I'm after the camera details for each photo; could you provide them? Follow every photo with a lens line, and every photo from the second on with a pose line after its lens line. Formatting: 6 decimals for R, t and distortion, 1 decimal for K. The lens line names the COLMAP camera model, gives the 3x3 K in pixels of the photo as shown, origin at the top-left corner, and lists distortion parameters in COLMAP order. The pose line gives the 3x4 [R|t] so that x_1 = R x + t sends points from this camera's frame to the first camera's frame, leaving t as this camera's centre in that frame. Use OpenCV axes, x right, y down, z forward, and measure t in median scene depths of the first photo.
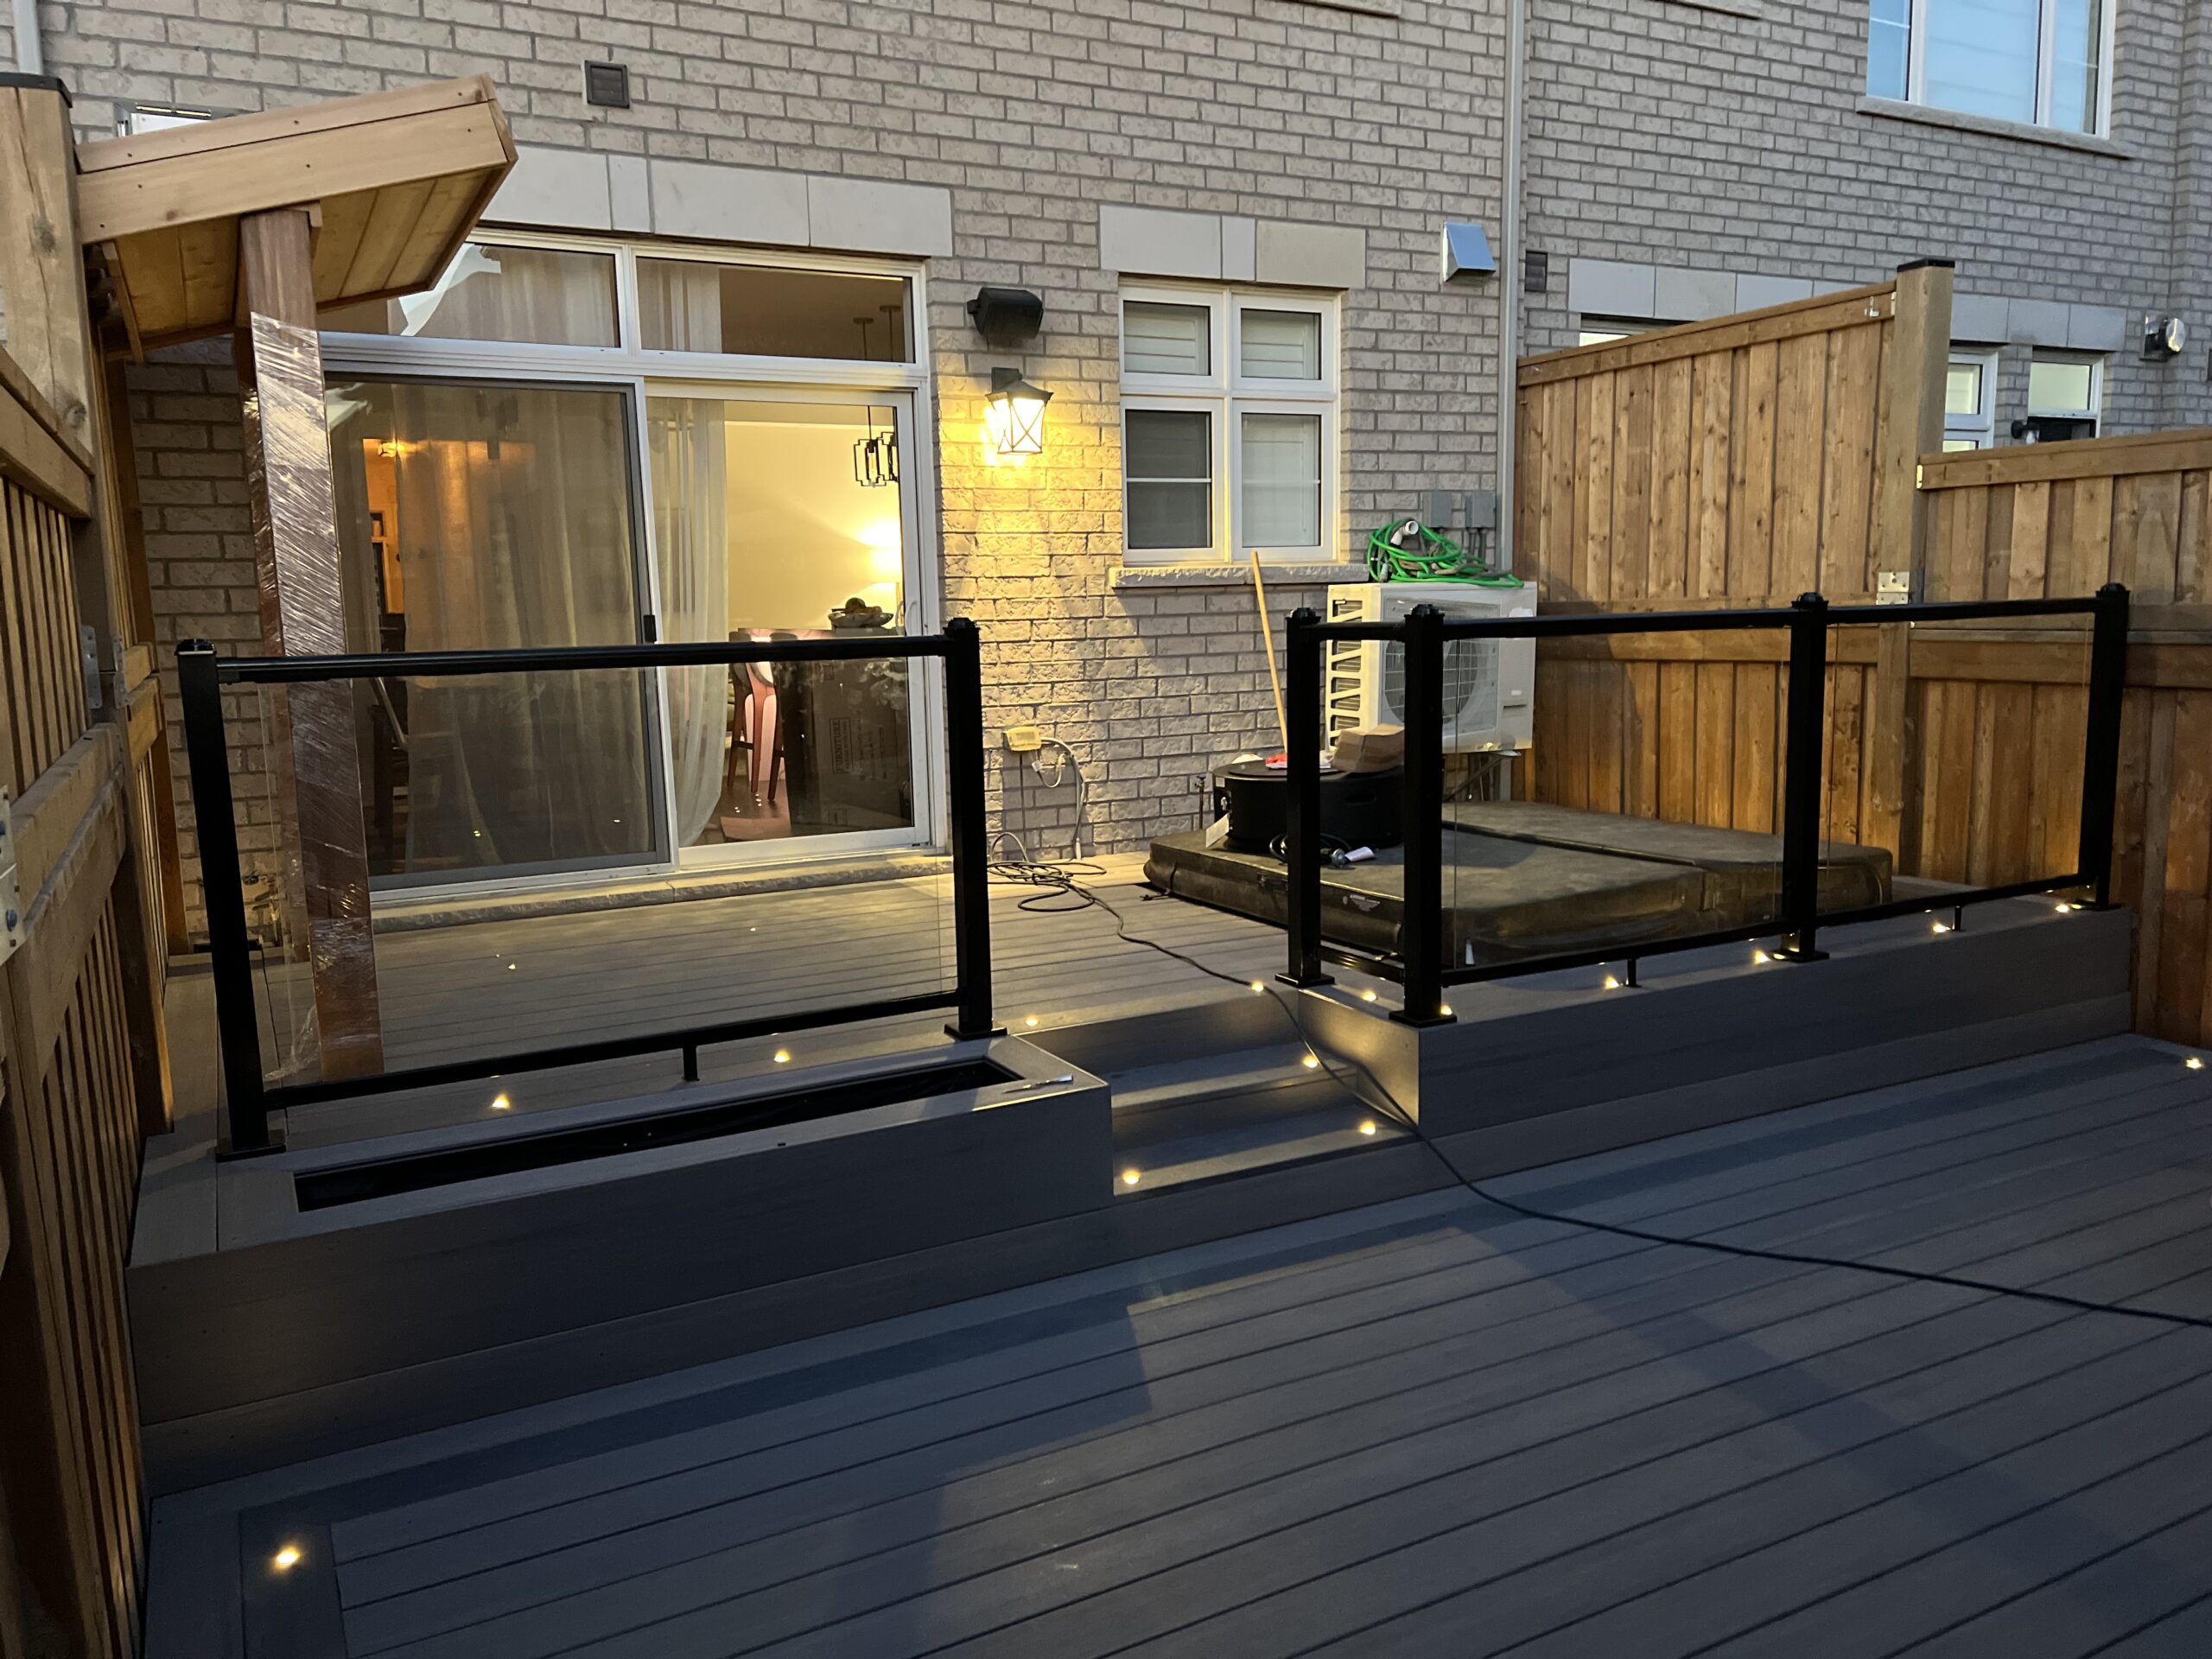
lens RADIAL K [[1648.3, 0, 1091.0], [0, 1648.3, 835.6], [0, 0, 1]] dist [0.050362, -0.054635]
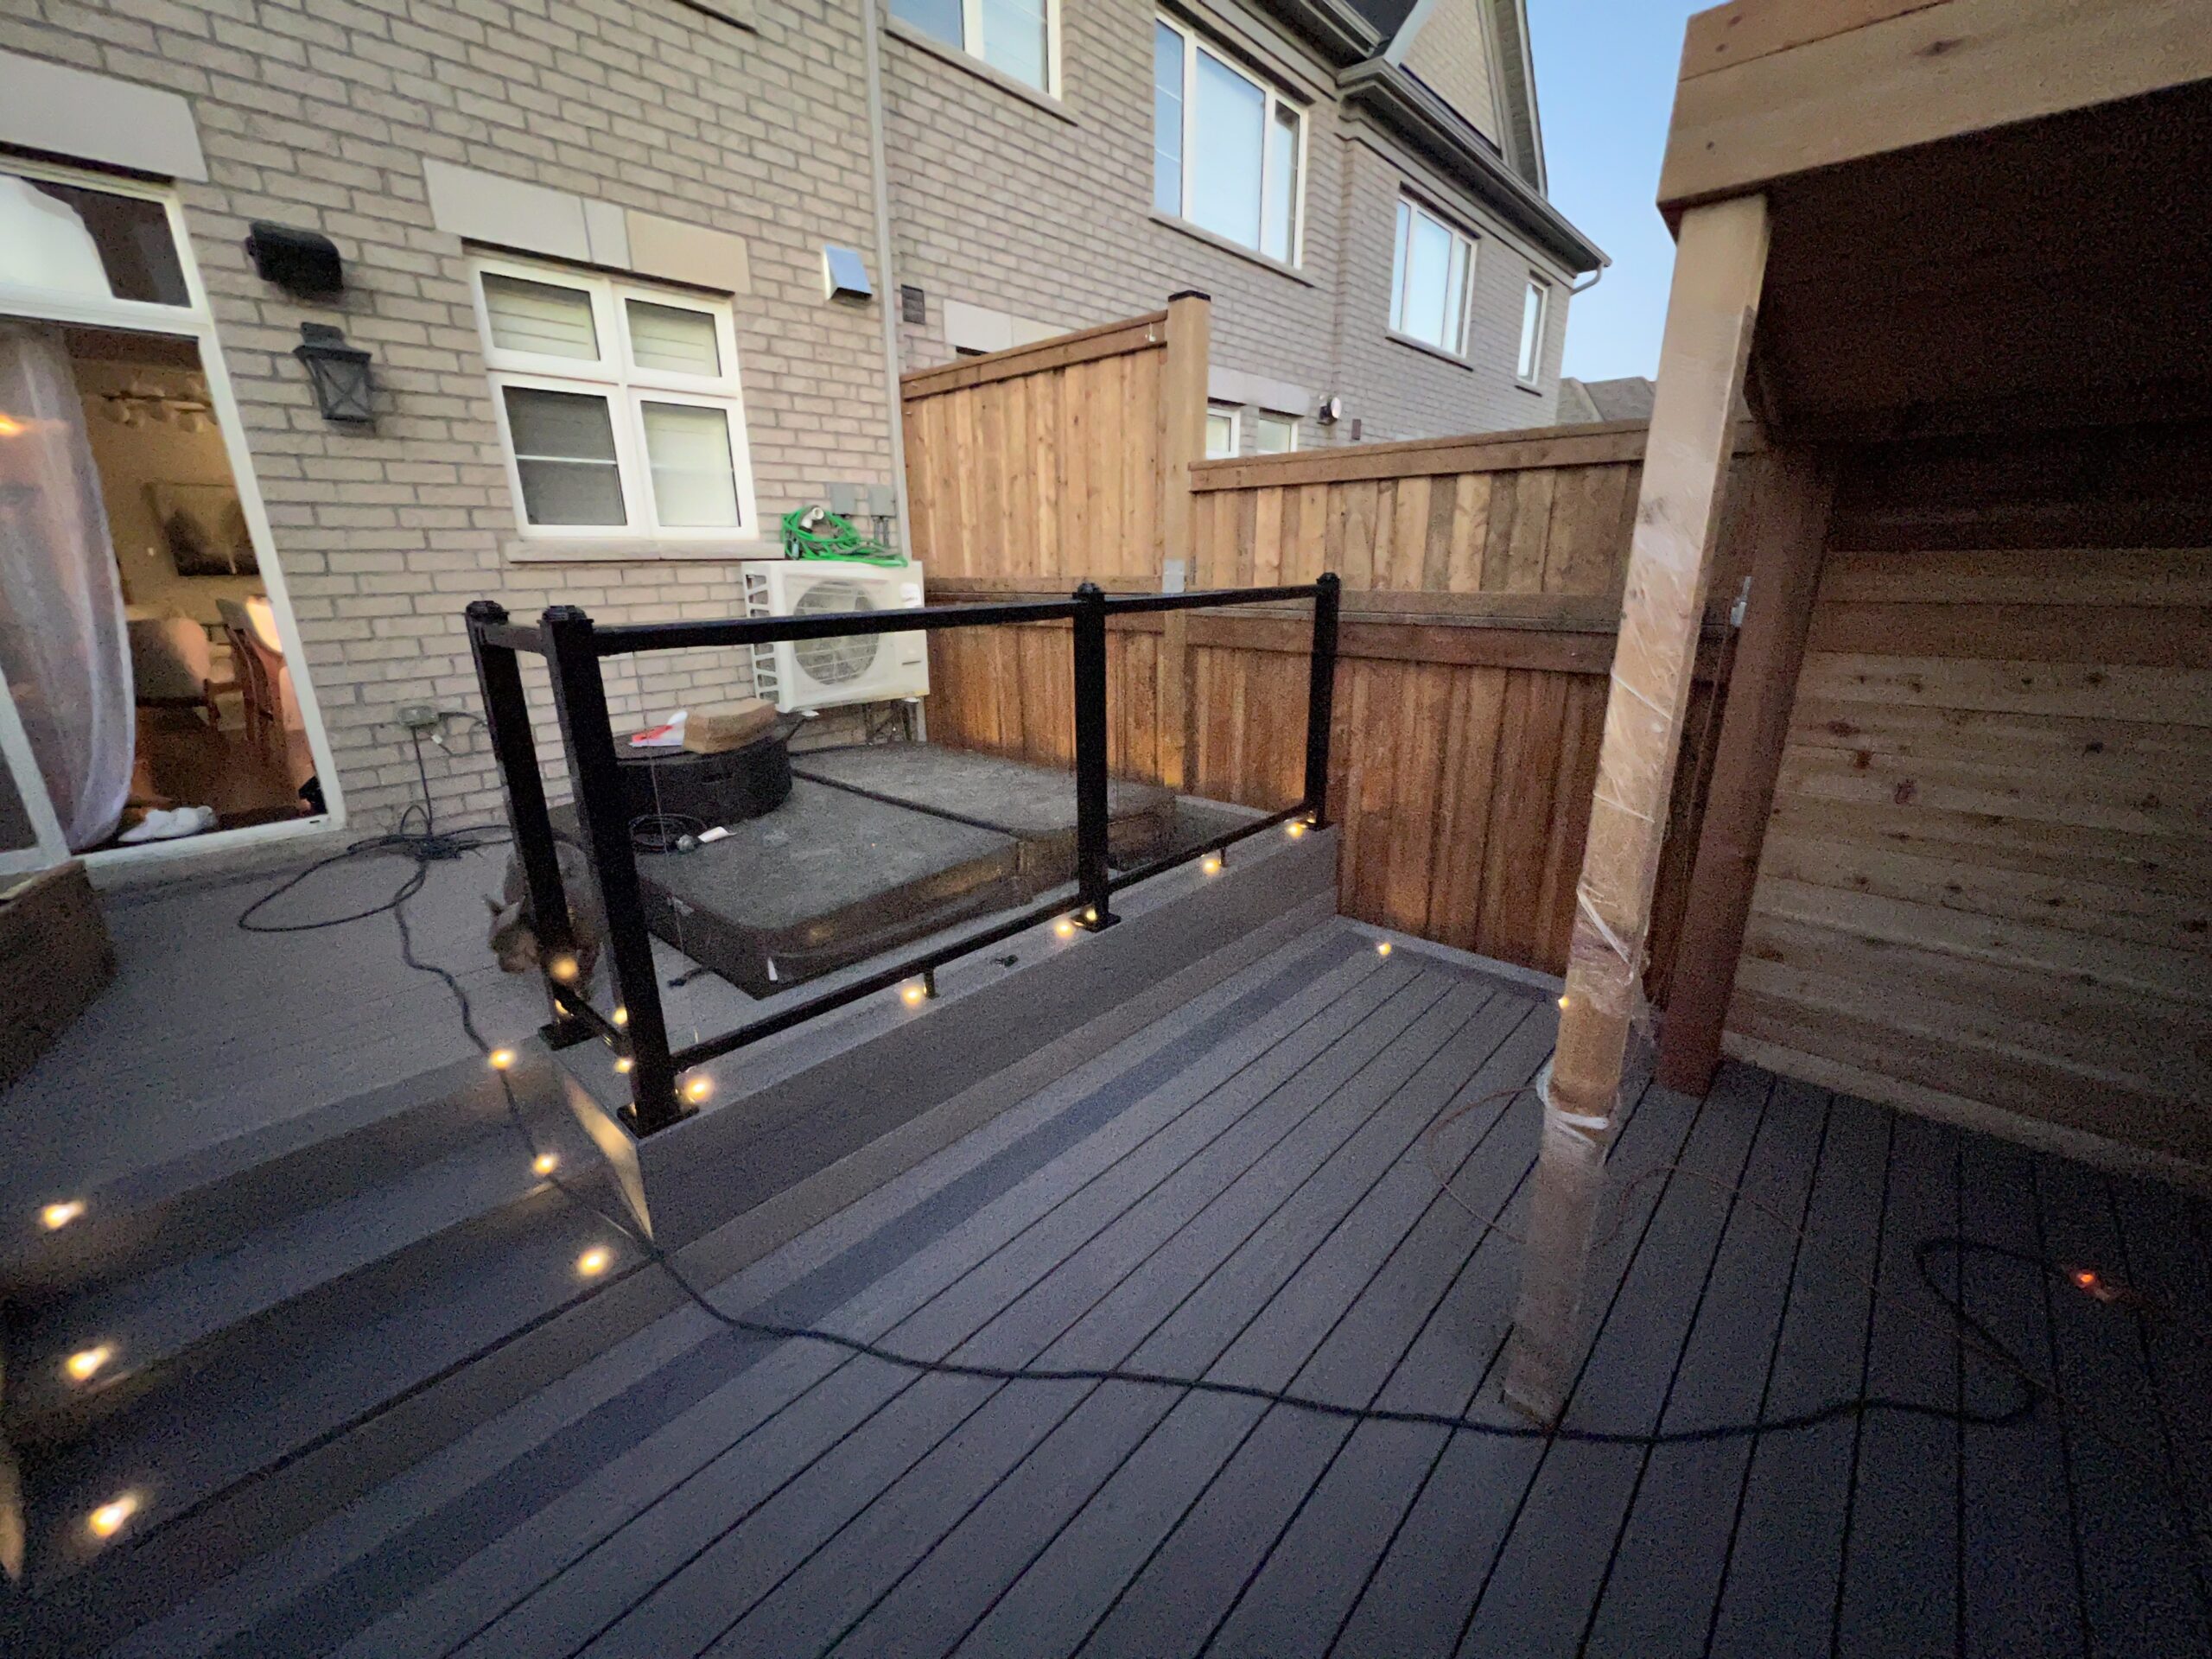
lens RADIAL K [[879.5, 0, 1103.5], [0, 879.5, 826.7], [0, 0, 1]] dist [-0.000547, -0.000336]
pose [[0.940194, -0.089209, 0.328750, 0.183349], [0.039043, 0.986960, 0.156162, -0.060571], [-0.338394, -0.133987, 0.931417, 0.347003]]
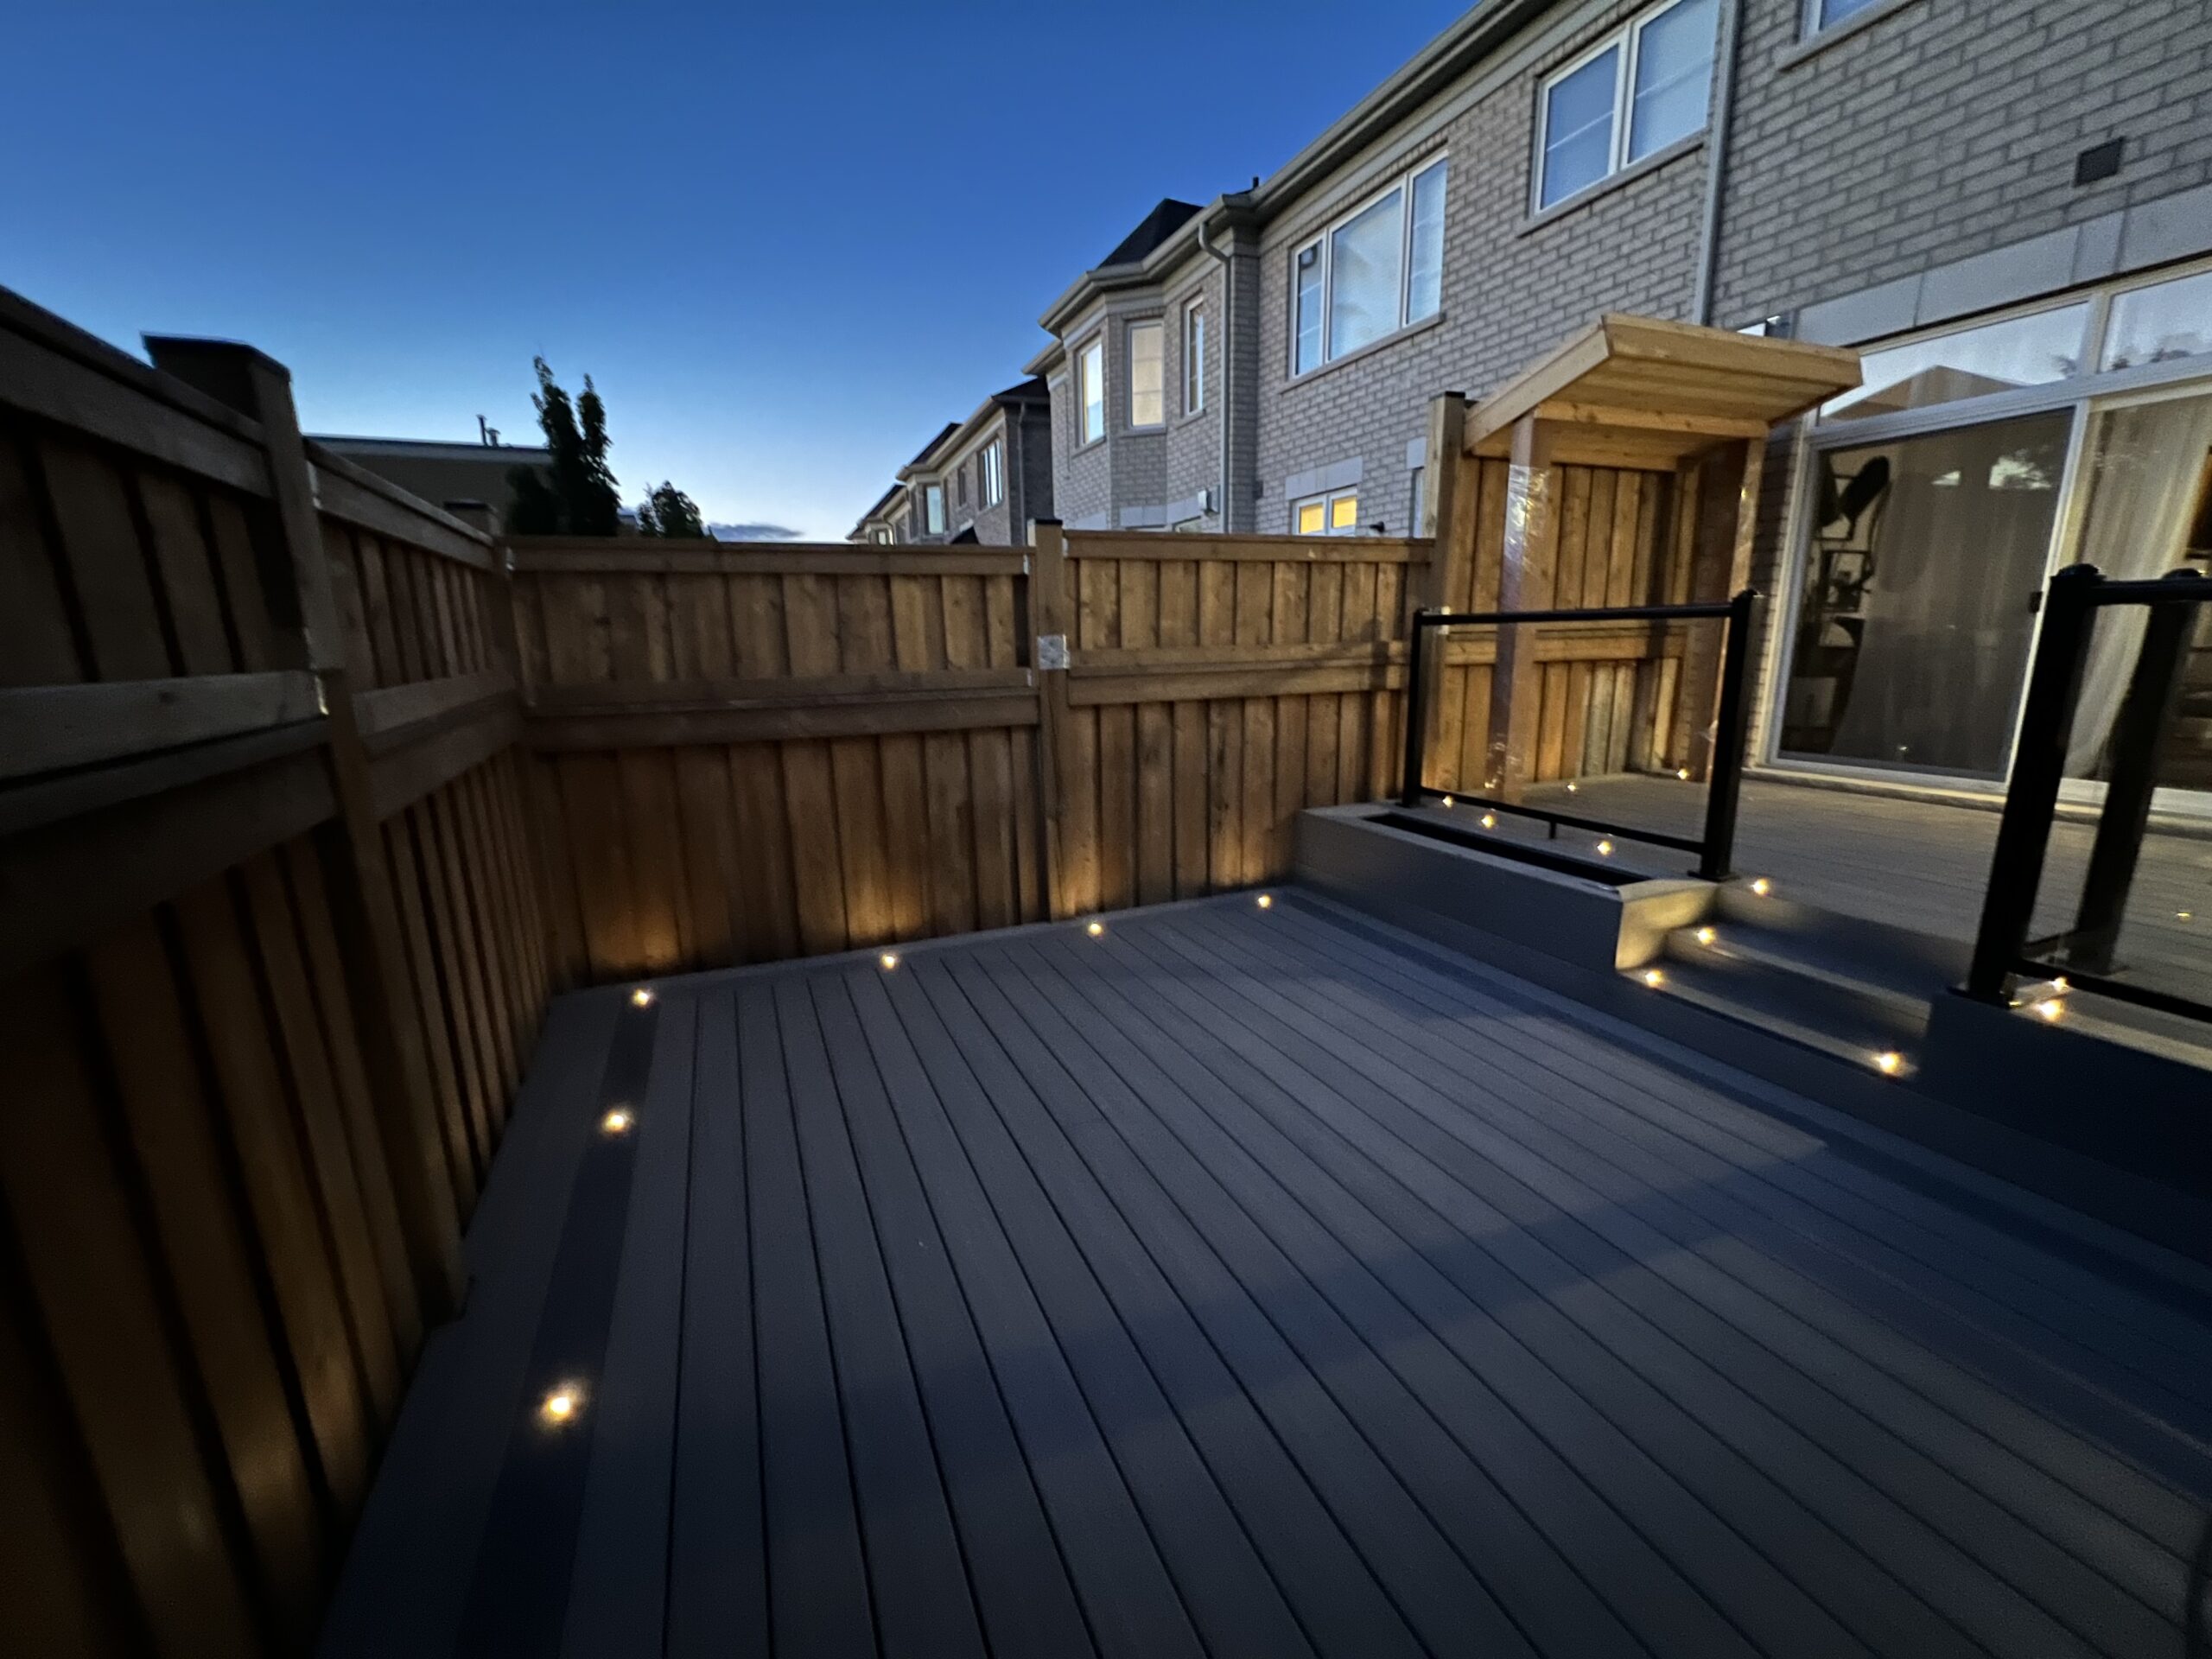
lens RADIAL K [[879.5, 0, 1105.2], [0, 879.5, 827.7], [0, 0, 1]] dist [-0.000547, -0.000336]
pose [[-0.077696, 0.236666, -0.968480, 0.480129], [-0.122062, 0.961850, 0.244838, -0.032925], [0.989477, 0.137237, -0.045844, 0.319187]]
